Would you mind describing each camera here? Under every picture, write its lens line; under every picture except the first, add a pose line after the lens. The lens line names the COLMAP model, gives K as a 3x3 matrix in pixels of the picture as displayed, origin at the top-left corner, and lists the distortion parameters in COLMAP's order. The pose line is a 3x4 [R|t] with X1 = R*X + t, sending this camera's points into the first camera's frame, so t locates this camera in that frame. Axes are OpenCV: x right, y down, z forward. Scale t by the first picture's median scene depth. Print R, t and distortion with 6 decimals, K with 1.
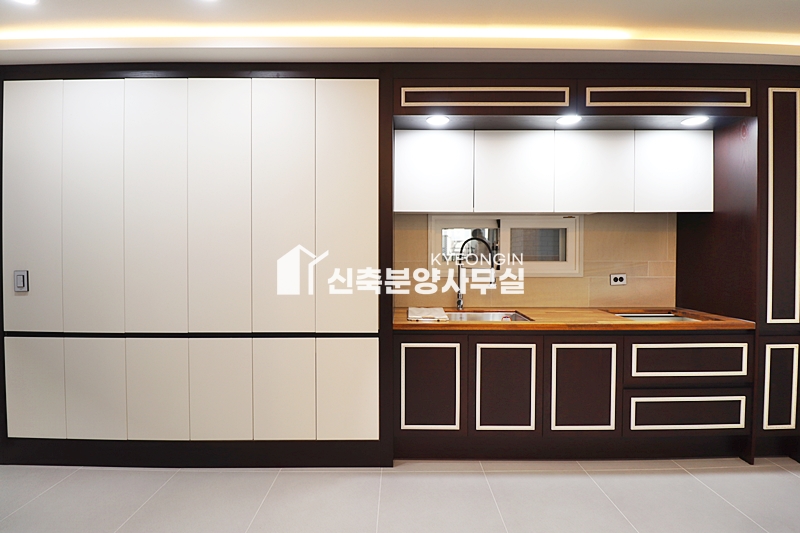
lens RADIAL K [[375.1, 0, 392.6], [0, 375.1, 260.4], [0, 0, 1]] dist [-0.019826, -0.001704]
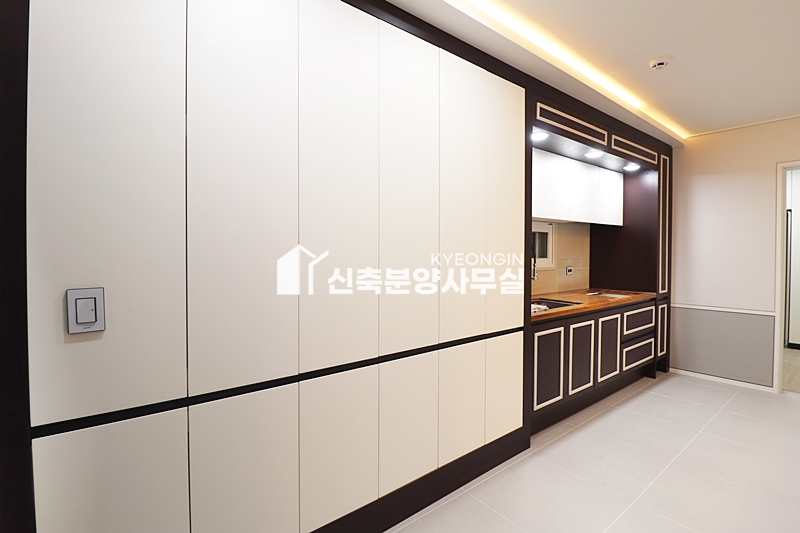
lens RADIAL K [[375.1, 0, 397.6], [0, 375.1, 260.1], [0, 0, 1]] dist [-0.019826, -0.001704]
pose [[0.790662, -0.012551, 0.612124, -0.964884], [0.007876, 0.999916, 0.010330, -0.009748], [-0.612202, -0.003347, 0.790694, 0.372624]]
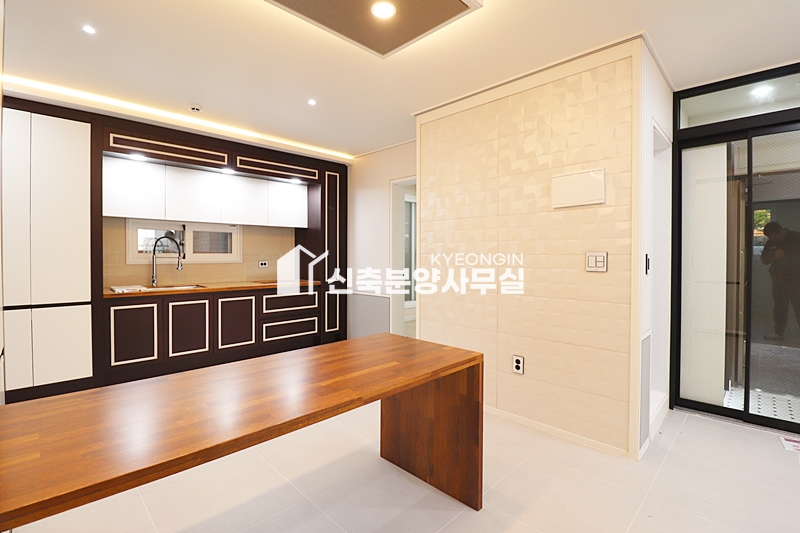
lens RADIAL K [[375.1, 0, 408.4], [0, 375.1, 260.6], [0, 0, 1]] dist [-0.019826, -0.001704]
pose [[0.694207, -0.007921, 0.719732, -0.207277], [0.008980, 0.999957, 0.002343, 0.046364], [-0.719720, 0.004837, 0.694248, -0.841528]]
